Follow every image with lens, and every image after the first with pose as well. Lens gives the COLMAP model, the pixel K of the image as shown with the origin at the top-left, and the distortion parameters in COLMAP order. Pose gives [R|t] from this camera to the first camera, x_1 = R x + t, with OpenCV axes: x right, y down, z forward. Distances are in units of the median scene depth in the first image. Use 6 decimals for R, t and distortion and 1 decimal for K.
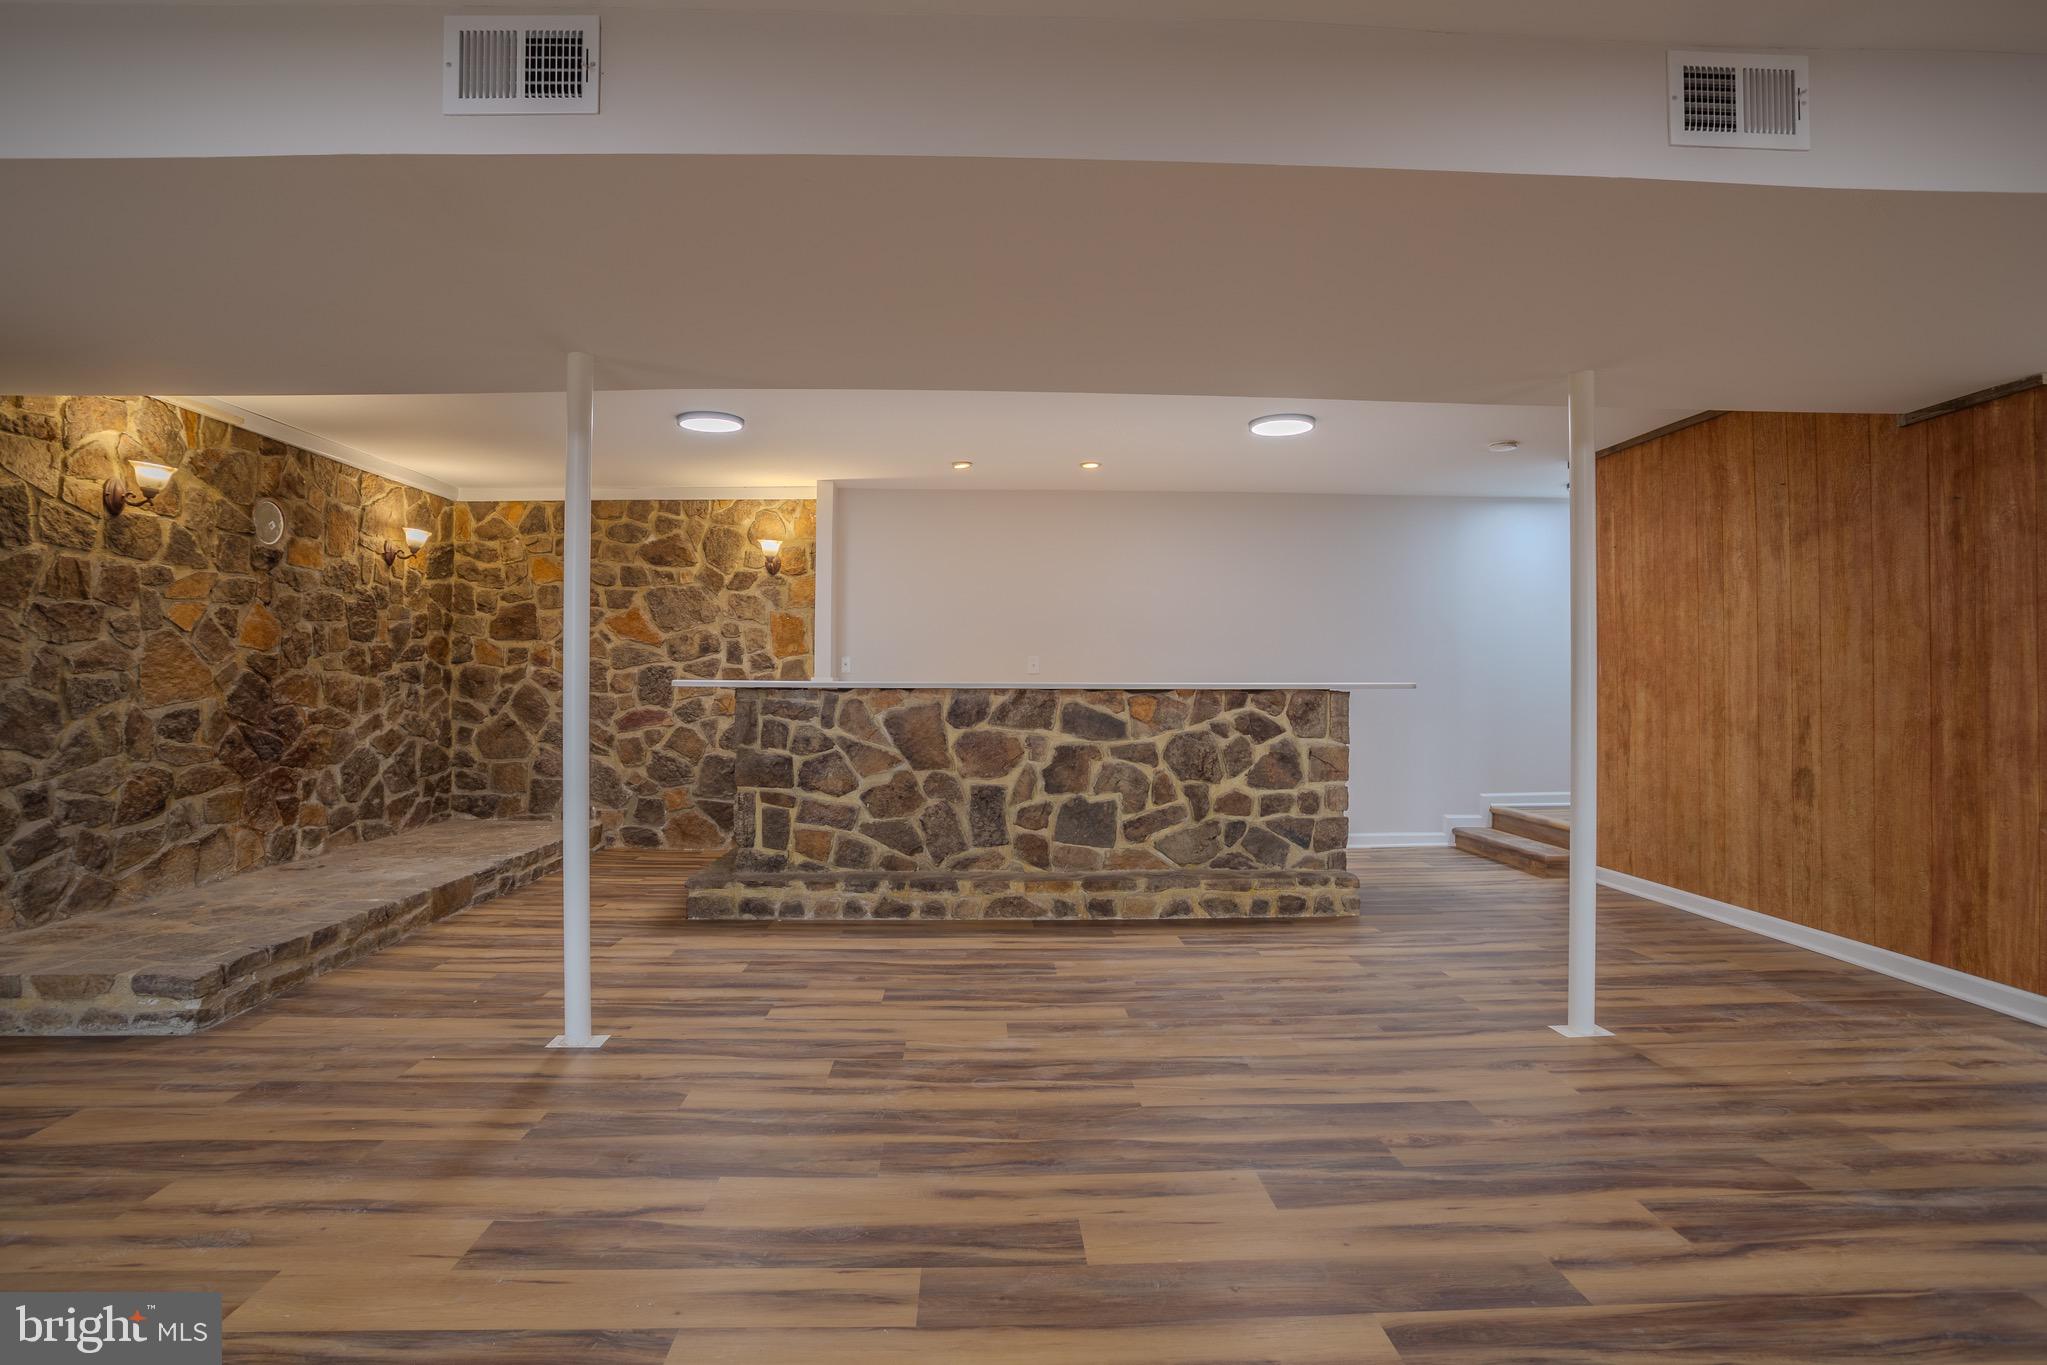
lens RADIAL K [[1031.2, 0, 1025.9], [0, 1031.2, 680.6], [0, 0, 1]] dist [-0.087407, 0.041267]
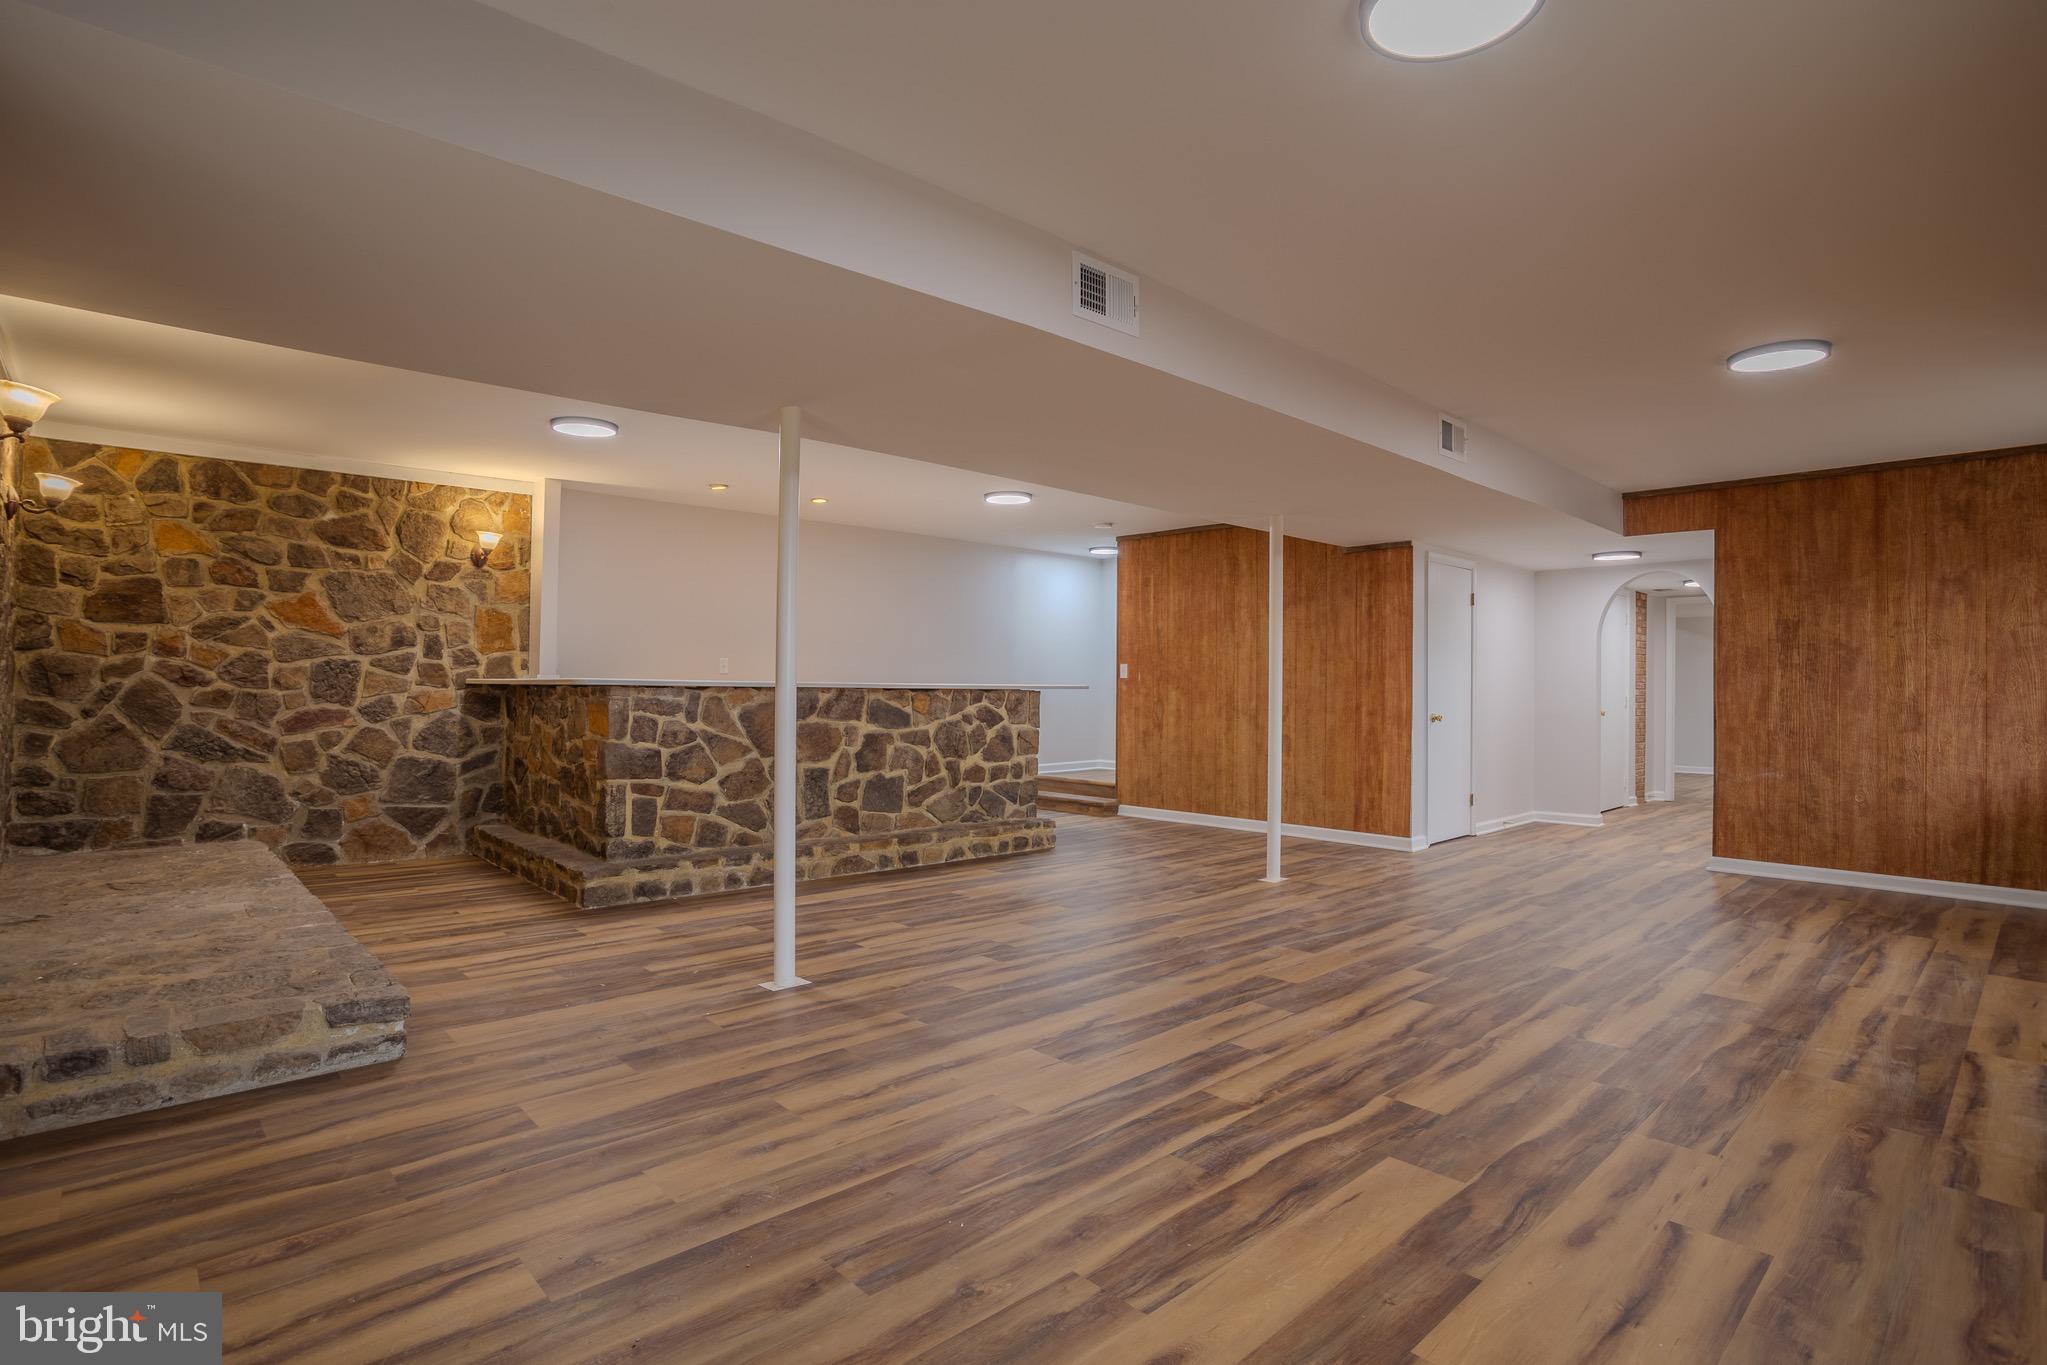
lens RADIAL K [[1012.6, 0, 1014.7], [0, 1012.6, 685.6], [0, 0, 1]] dist [-0.084086, 0.037696]
pose [[0.760219, 0.006061, 0.649638, -0.626837], [-0.010590, 0.999939, 0.003063, -0.000527], [-0.649580, -0.009208, 0.760237, -0.046224]]
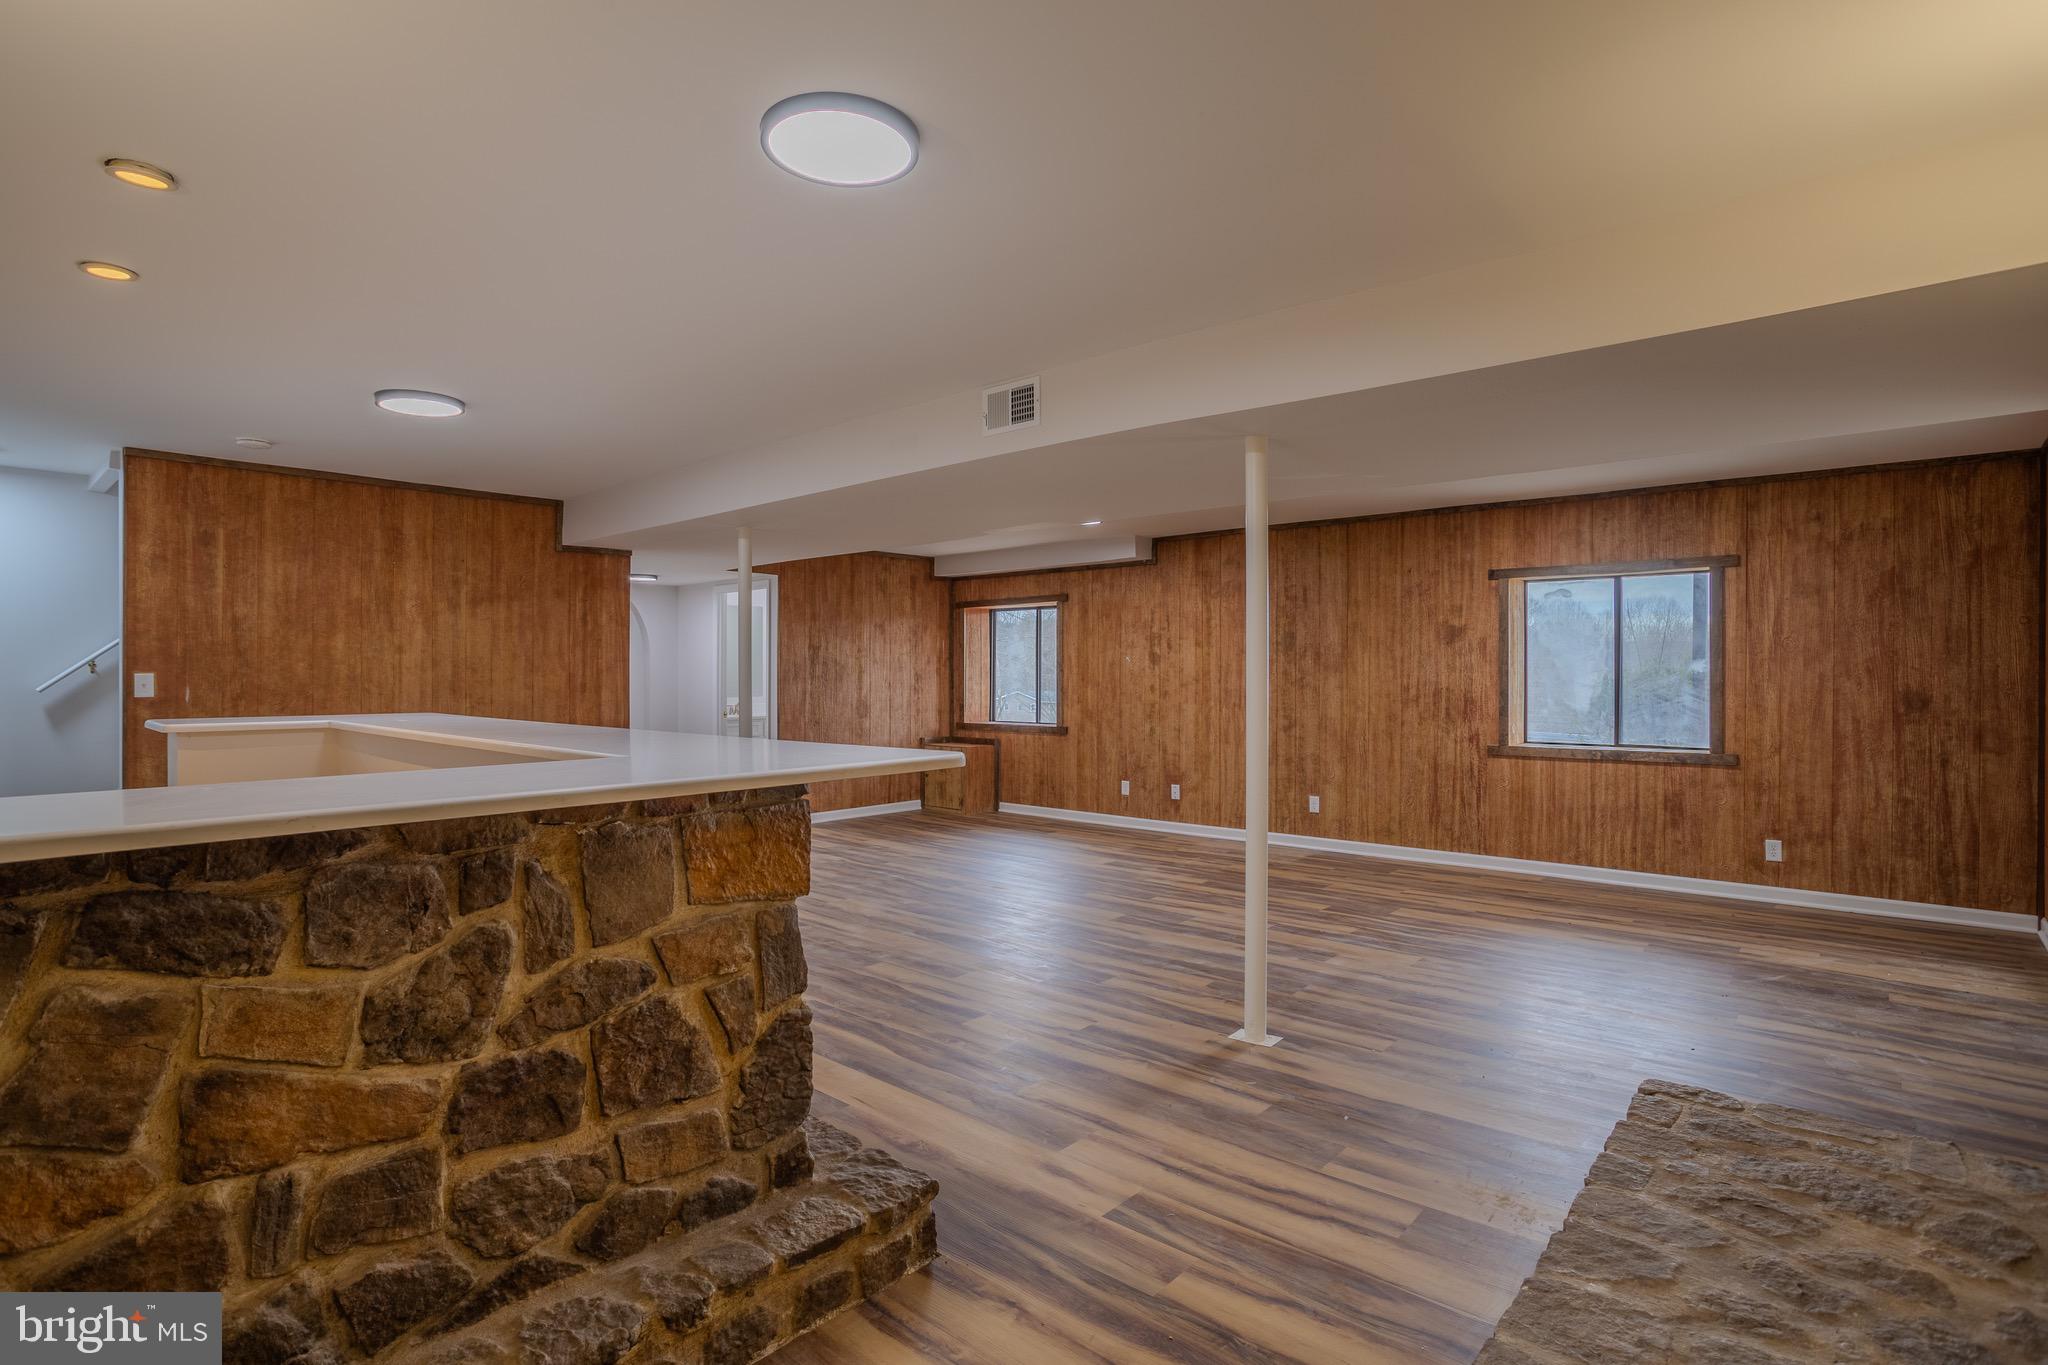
lens RADIAL K [[1015.2, 0, 1024.0], [0, 1015.2, 682.5], [0, 0, 1]] dist [-0.024089, 0.000421]
pose [[-0.717932, -0.006840, 0.696080, -0.655826], [-0.002427, 0.999970, 0.007323, -0.033920], [-0.696110, 0.003568, -0.717927, 1.238269]]
